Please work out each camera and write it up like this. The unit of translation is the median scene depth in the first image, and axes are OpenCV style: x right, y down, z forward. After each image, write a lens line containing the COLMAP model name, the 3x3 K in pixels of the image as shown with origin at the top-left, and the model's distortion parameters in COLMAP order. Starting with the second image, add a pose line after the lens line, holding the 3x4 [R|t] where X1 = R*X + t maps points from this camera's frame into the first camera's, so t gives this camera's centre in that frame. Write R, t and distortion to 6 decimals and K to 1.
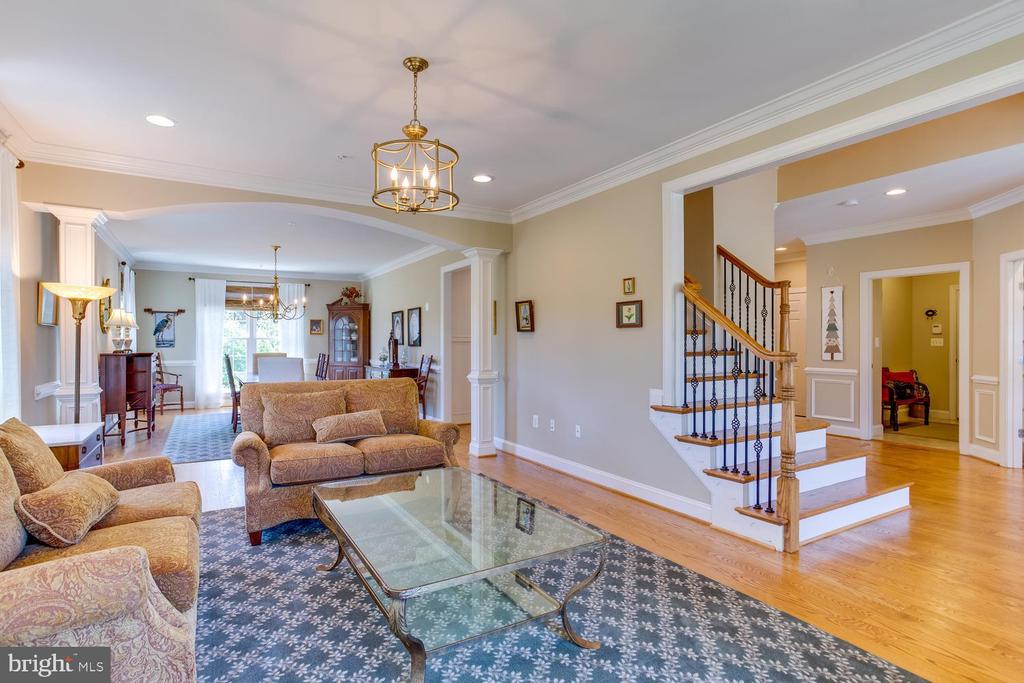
lens RADIAL K [[515.3, 0, 512.0], [0, 515.3, 341.5], [0, 0, 1]] dist [-0.000819, 0.014232]
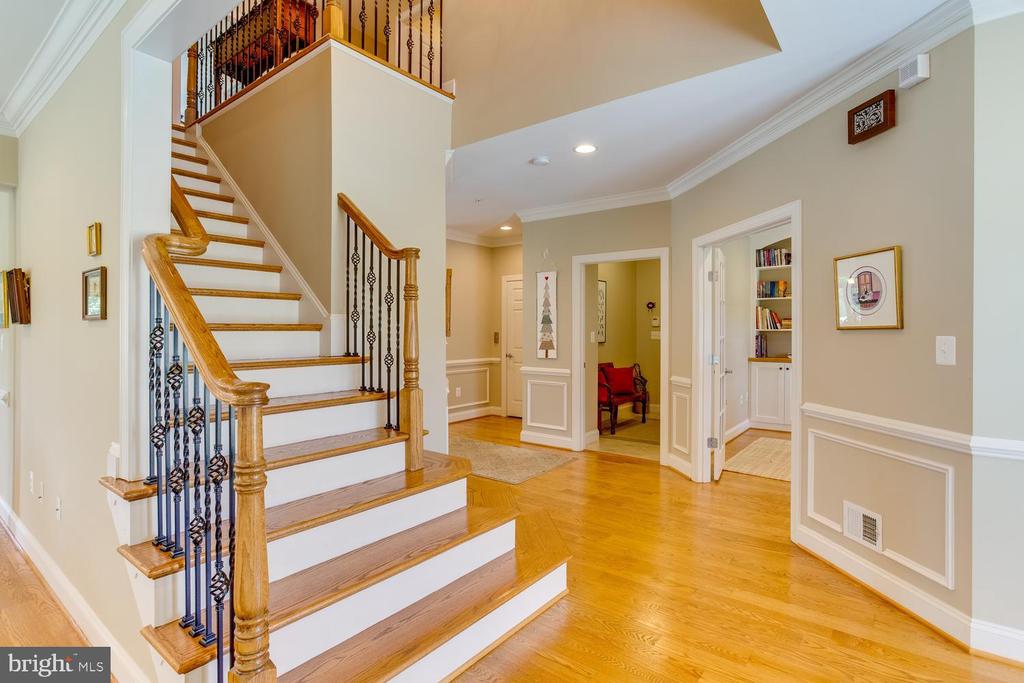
lens RADIAL K [[508.1, 0, 511.4], [0, 508.1, 328.5], [0, 0, 1]] dist [-0.004732, 0.000176]
pose [[0.935365, 0.000426, 0.353685, 0.282151], [-0.000048, 0.999999, -0.001078, -0.012478], [-0.353685, 0.000991, 0.935364, 0.248581]]
